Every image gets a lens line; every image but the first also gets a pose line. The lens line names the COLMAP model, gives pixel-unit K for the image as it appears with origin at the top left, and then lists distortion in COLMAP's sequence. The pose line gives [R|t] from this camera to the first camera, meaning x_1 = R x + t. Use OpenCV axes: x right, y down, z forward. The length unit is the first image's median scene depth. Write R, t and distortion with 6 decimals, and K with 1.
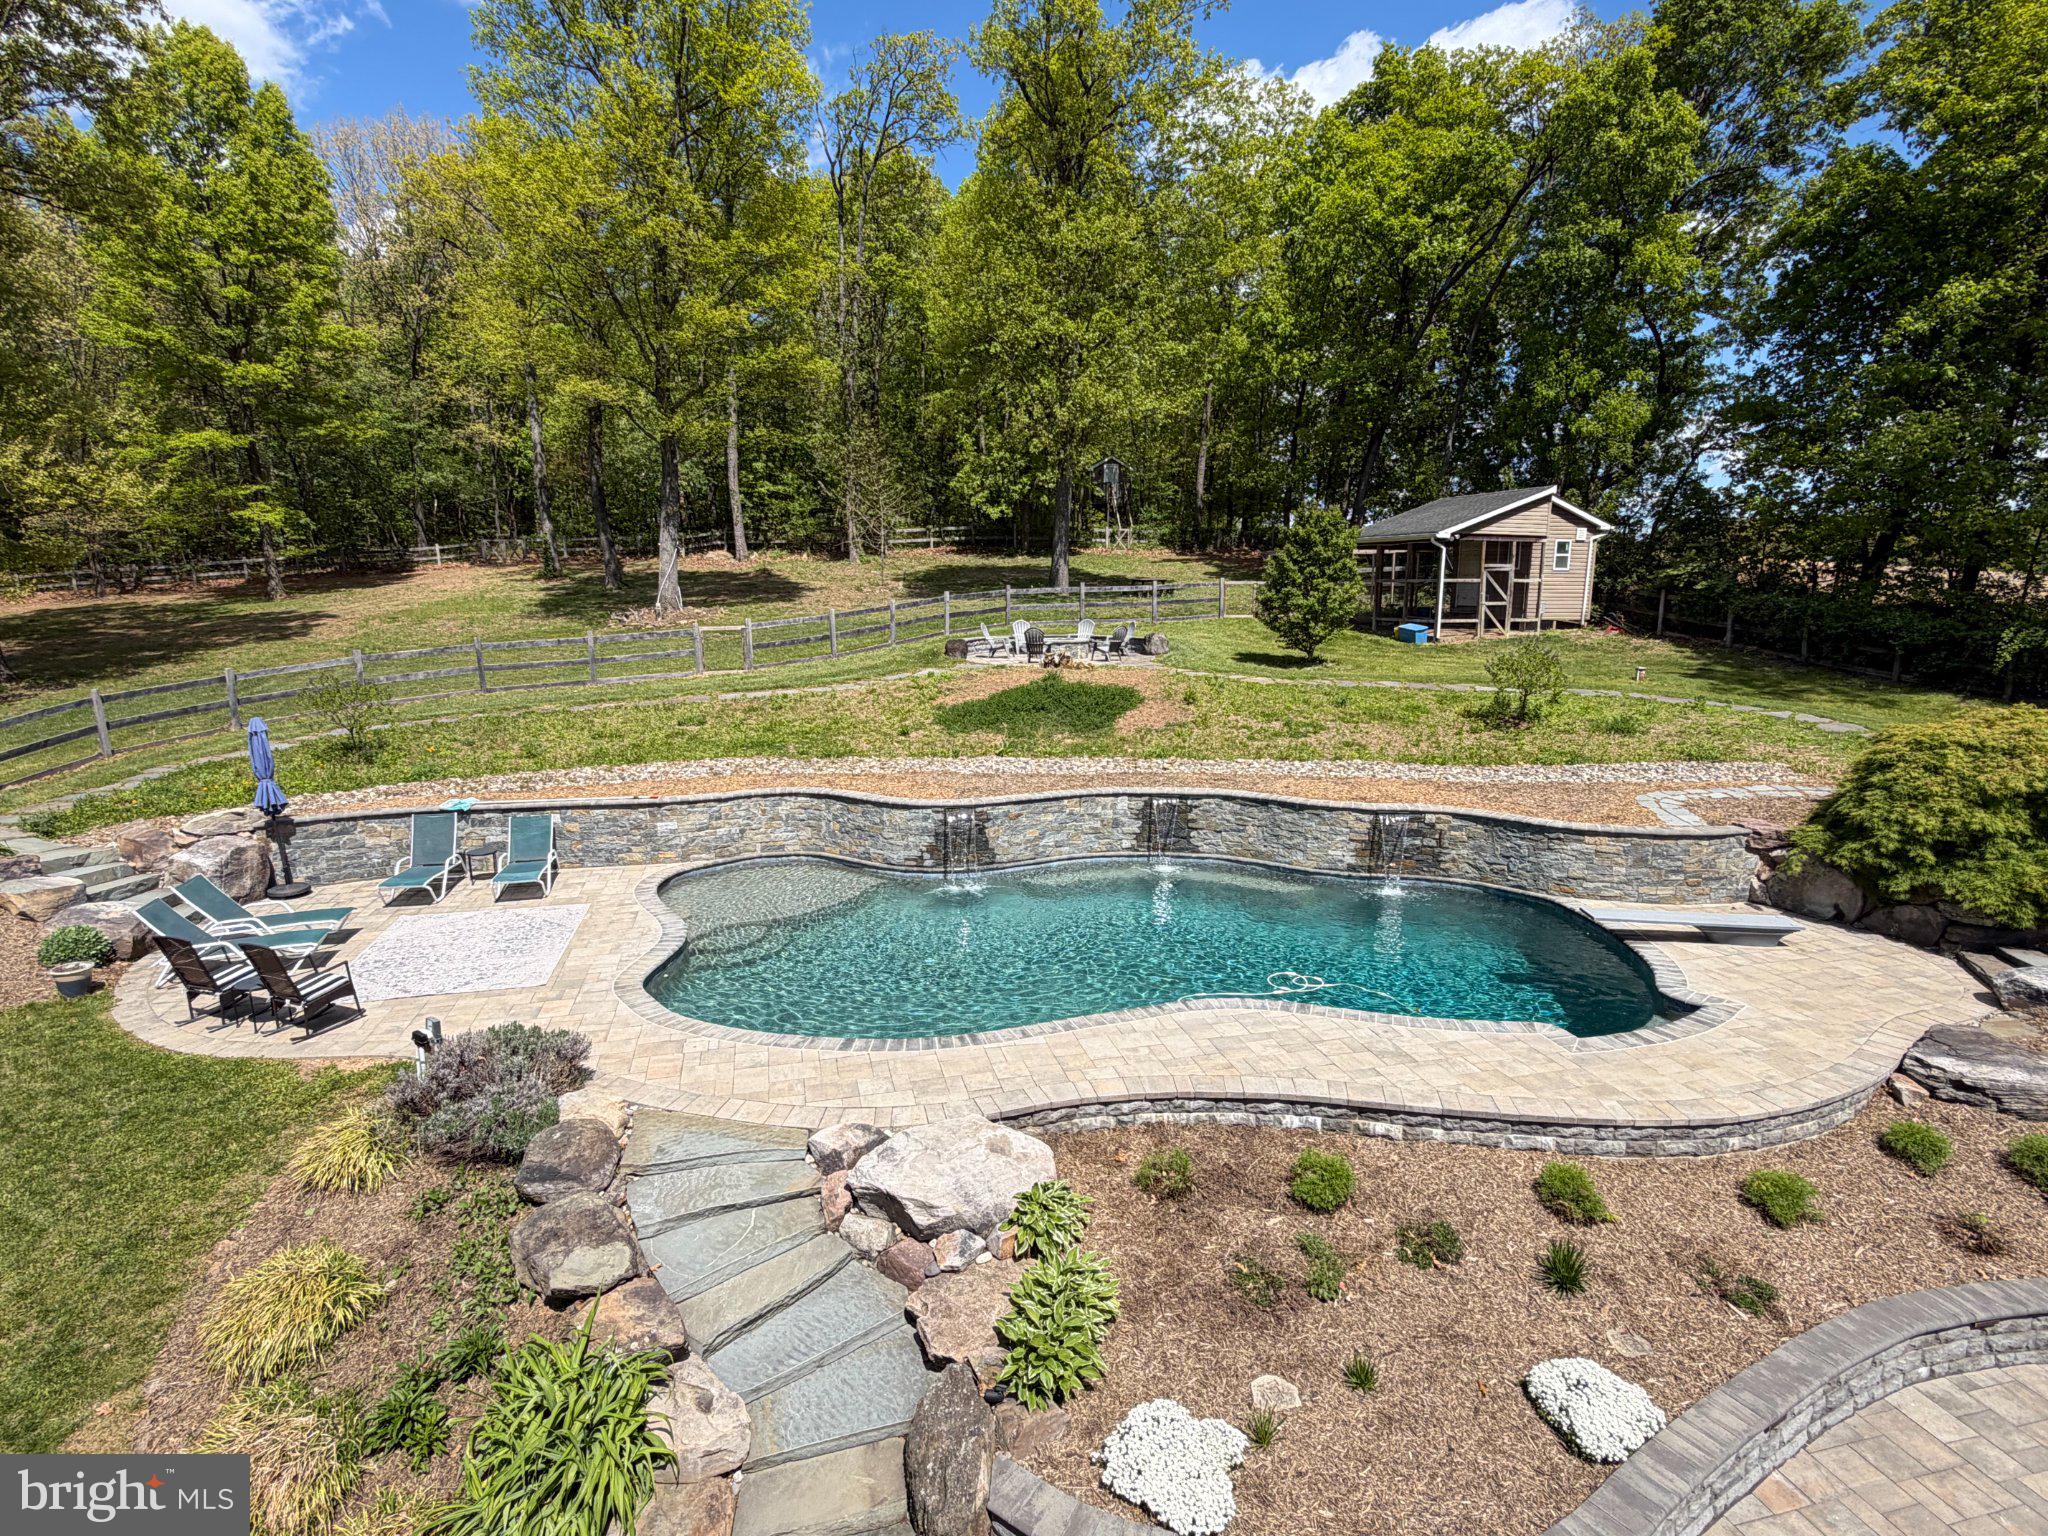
lens RADIAL K [[1063.4, 0, 1020.2], [0, 1063.4, 779.3], [0, 0, 1]] dist [-0.001358, 0.001328]
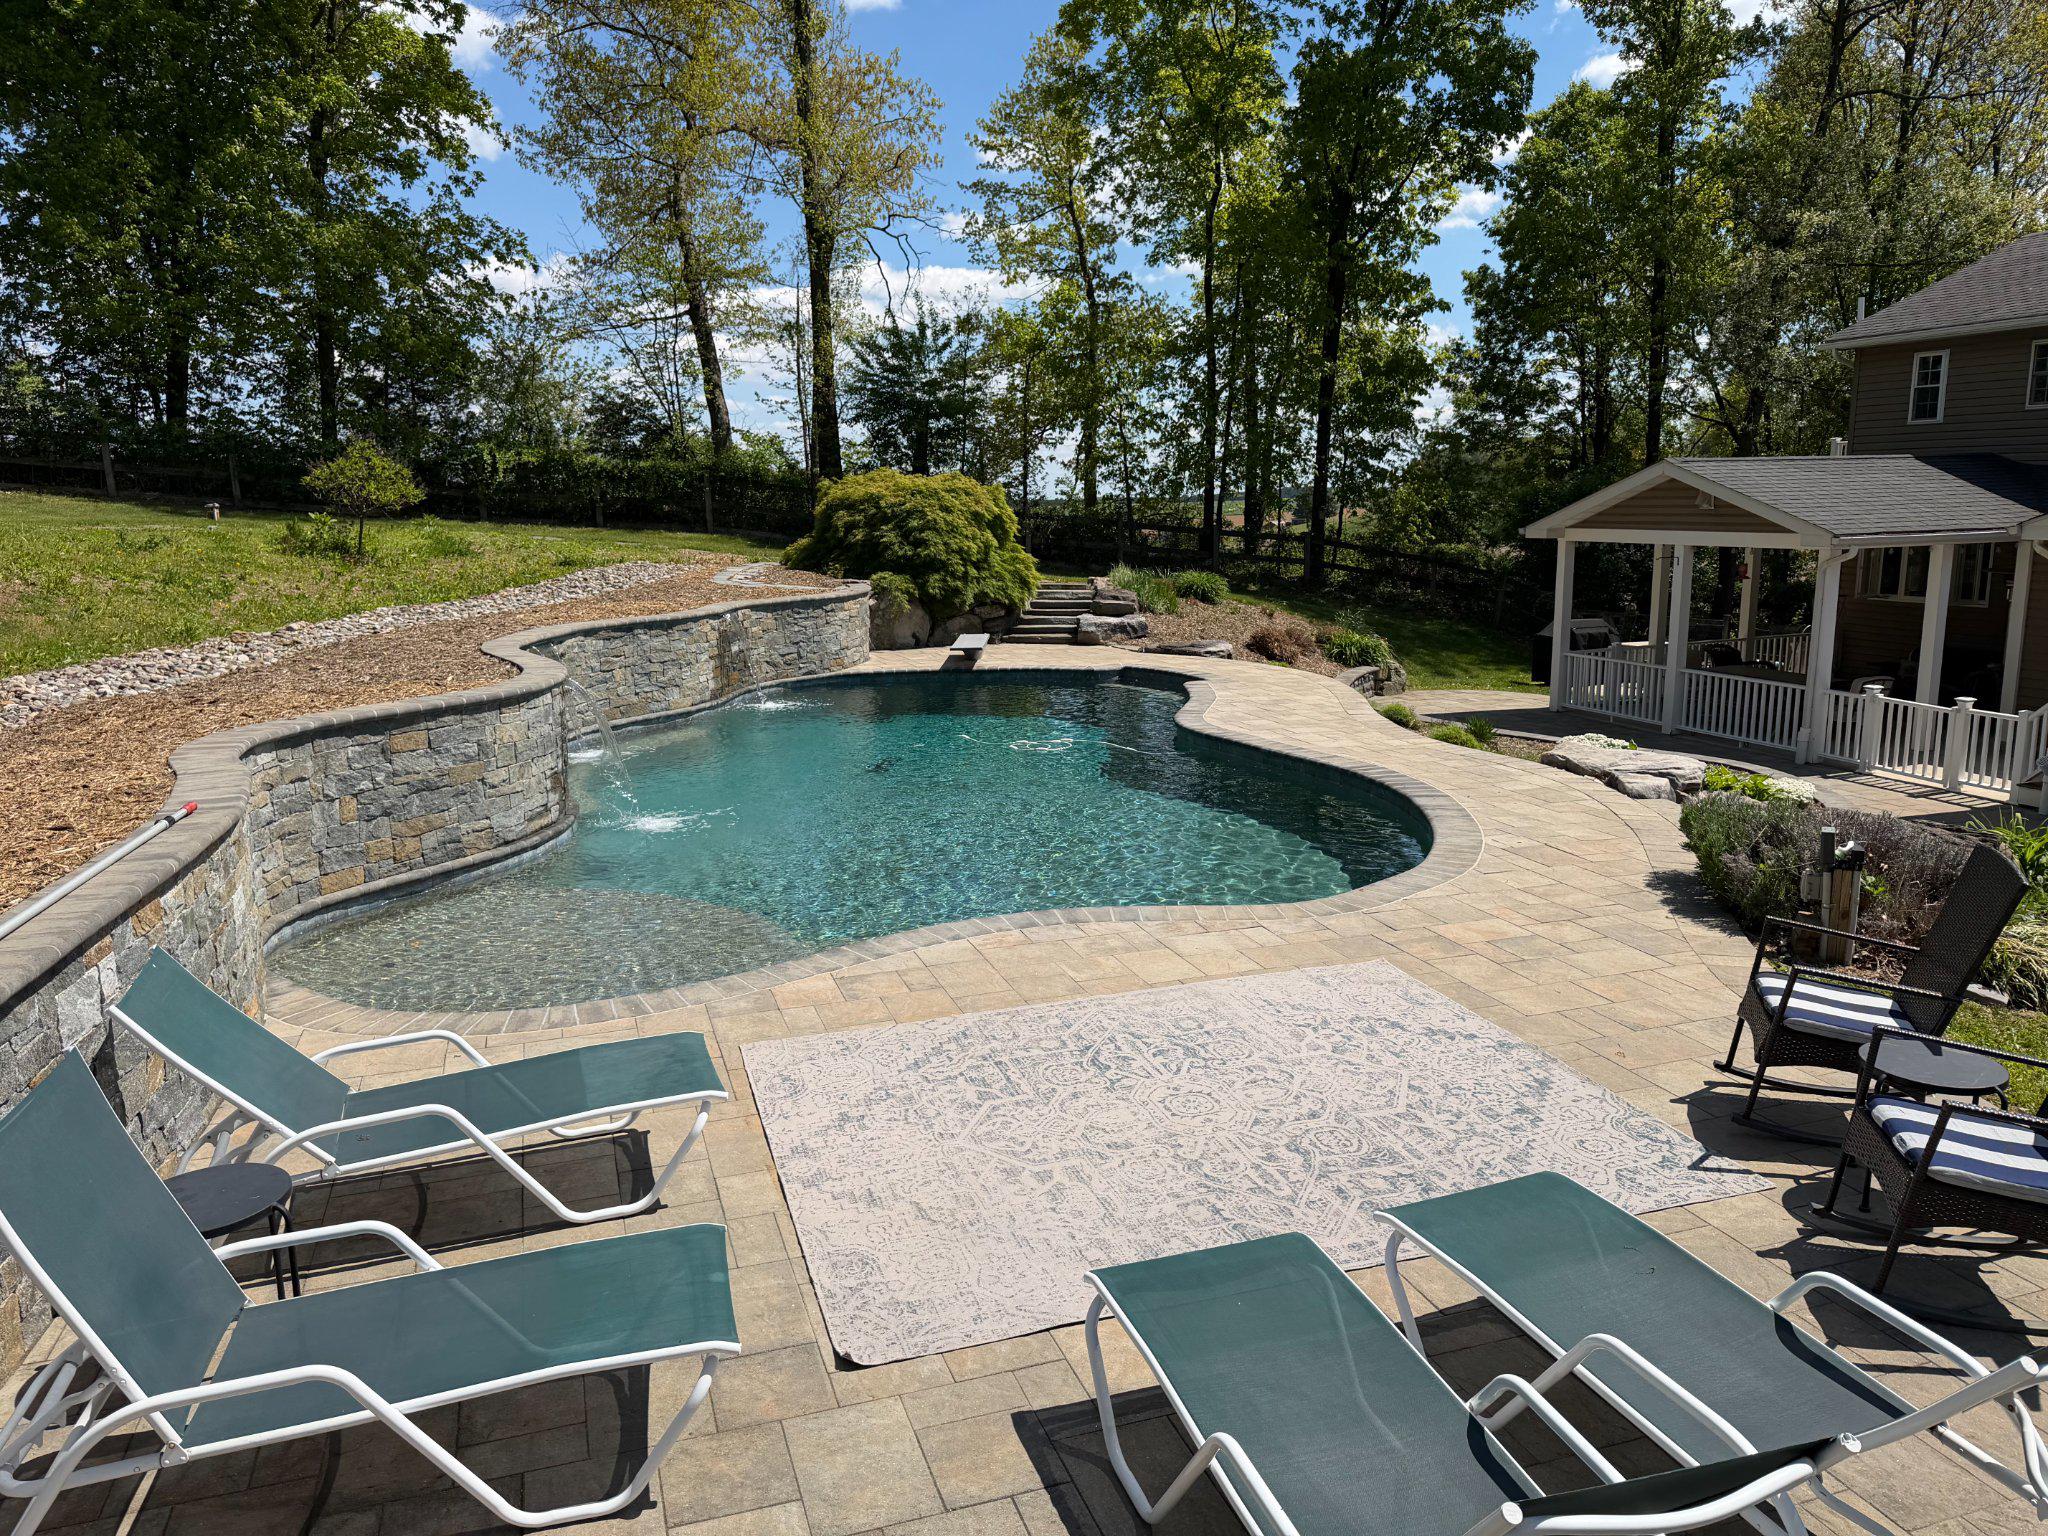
lens RADIAL K [[1440.9, 0, 1035.1], [0, 1440.9, 780.4], [0, 0, 1]] dist [0.064116, -0.081091]
pose [[-0.096598, -0.185055, 0.977969, -0.712051], [0.201372, 0.958611, 0.201282, -0.018885], [-0.974740, 0.216379, -0.055335, 0.826495]]
